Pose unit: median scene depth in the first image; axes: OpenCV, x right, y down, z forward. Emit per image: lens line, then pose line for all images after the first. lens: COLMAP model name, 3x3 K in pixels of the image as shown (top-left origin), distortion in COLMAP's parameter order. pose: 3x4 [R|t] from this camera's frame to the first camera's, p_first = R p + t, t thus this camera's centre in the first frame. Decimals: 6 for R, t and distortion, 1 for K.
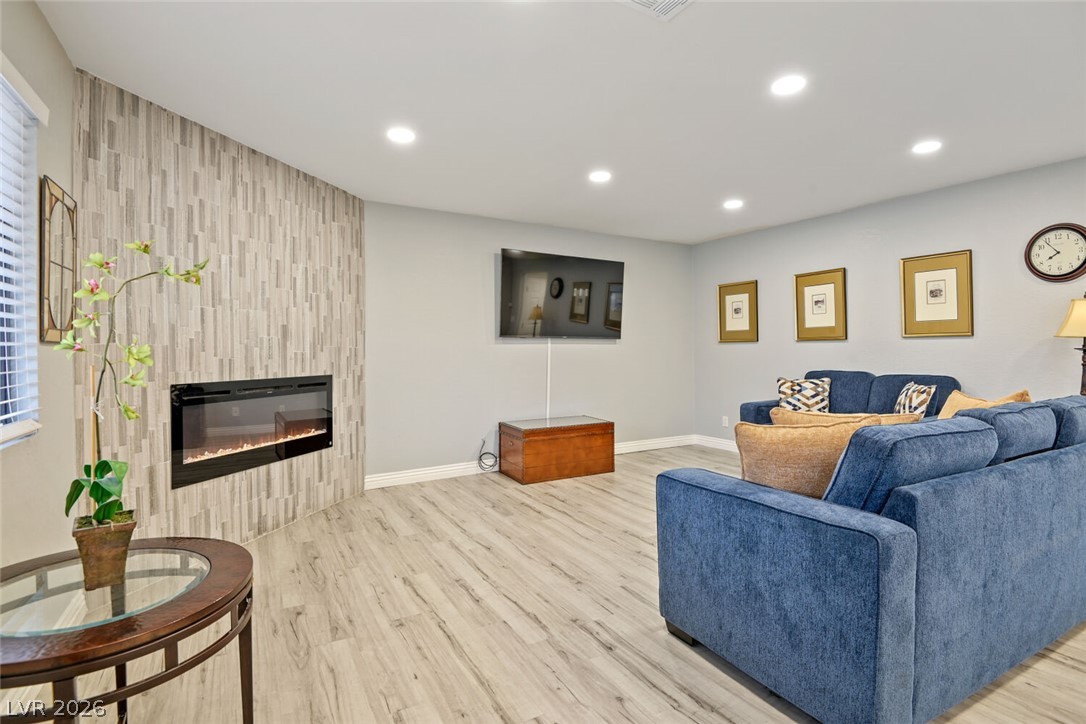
lens RADIAL K [[509.2, 0, 534.1], [0, 509.2, 347.5], [0, 0, 1]] dist [-0.010836, -0.014177]
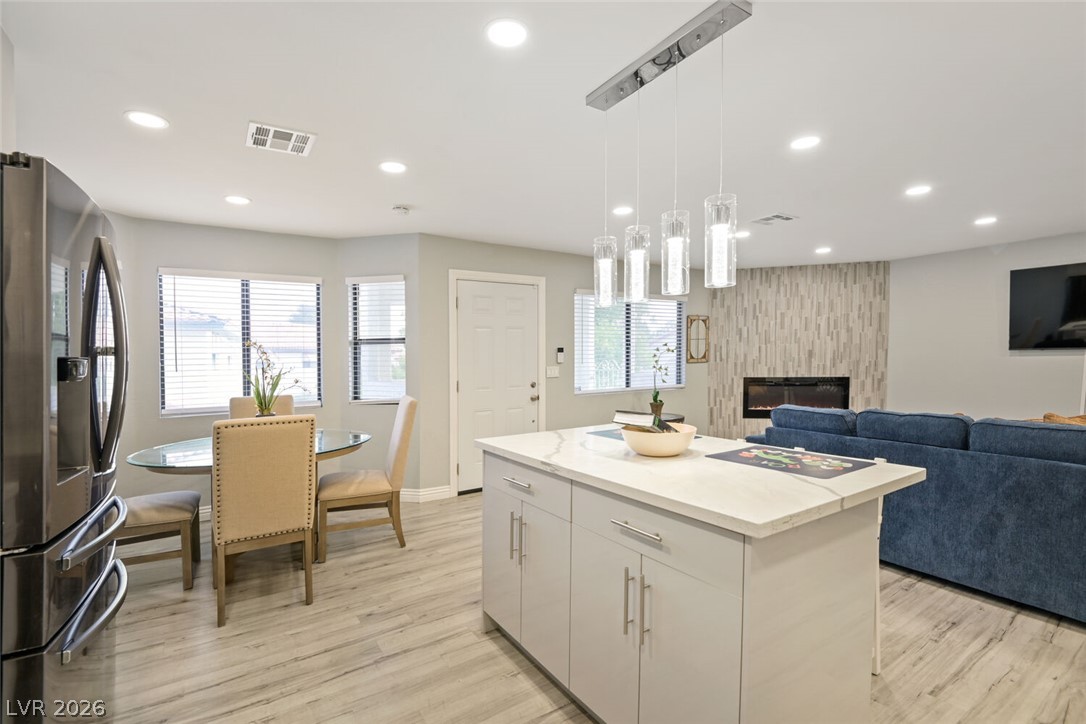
lens RADIAL K [[499.4, 0, 552.0], [0, 499.4, 388.3], [0, 0, 1]] dist [0.006437, -0.000871]
pose [[0.067626, 0.063223, -0.995706, 1.374386], [0.023756, 0.997605, 0.064957, -0.046151], [0.997428, -0.028047, 0.065962, -0.115309]]
